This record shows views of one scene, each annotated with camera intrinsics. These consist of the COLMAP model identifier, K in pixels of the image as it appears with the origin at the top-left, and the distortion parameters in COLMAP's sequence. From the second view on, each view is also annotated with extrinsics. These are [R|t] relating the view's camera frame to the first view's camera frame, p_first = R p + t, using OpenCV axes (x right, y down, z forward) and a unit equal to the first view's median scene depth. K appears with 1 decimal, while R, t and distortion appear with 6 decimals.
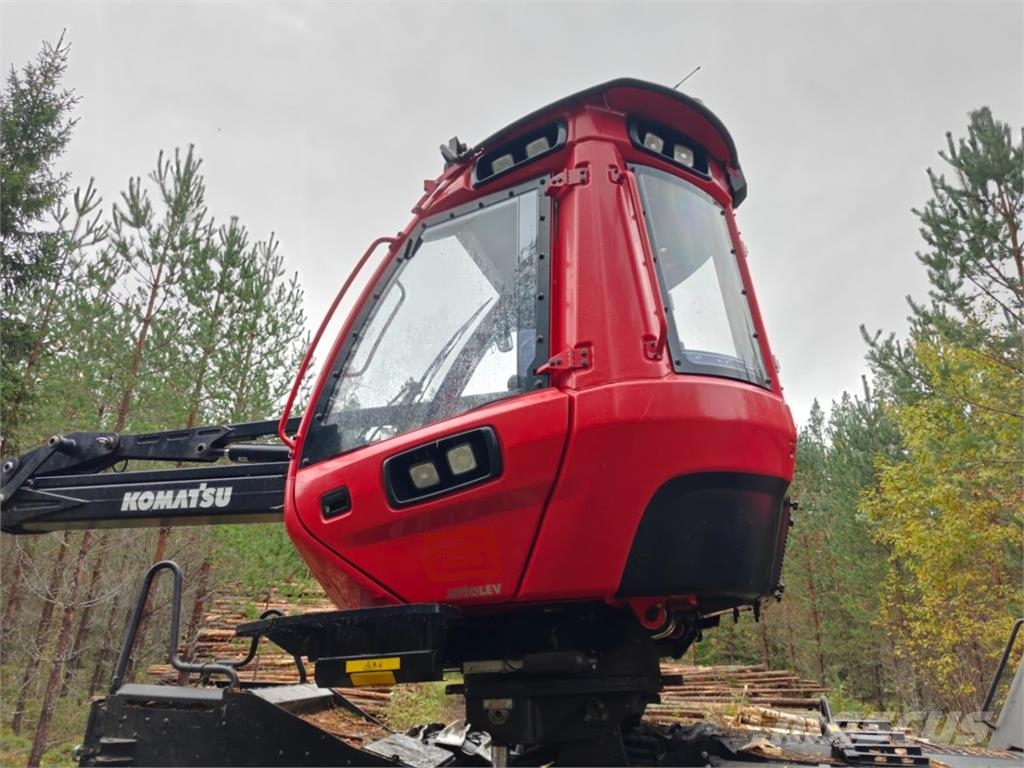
lens RADIAL K [[702.1, 0, 509.0], [0, 702.1, 382.1], [0, 0, 1]] dist [0.069740, -0.077917]
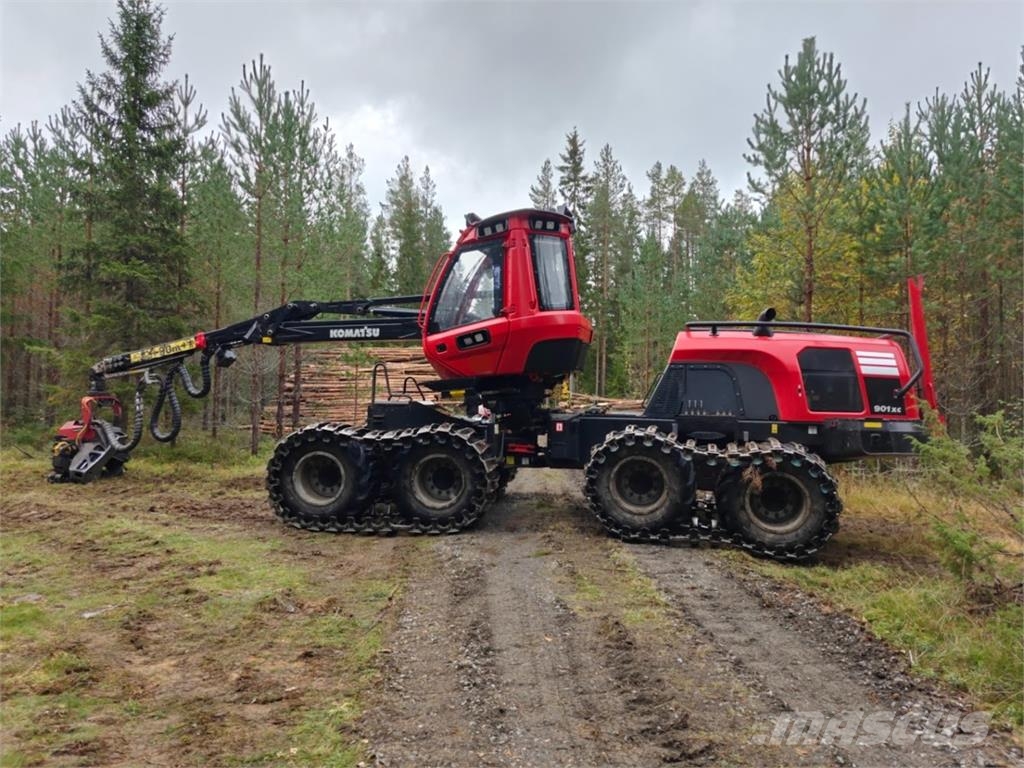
lens RADIAL K [[702.1, 0, 509.0], [0, 702.1, 382.1], [0, 0, 1]] dist [0.069740, -0.077917]
pose [[0.999632, -0.027135, 0.000147, 0.039961], [0.025512, 0.941664, 0.335587, -0.451696], [-0.009244, -0.335460, 0.942009, -1.259099]]
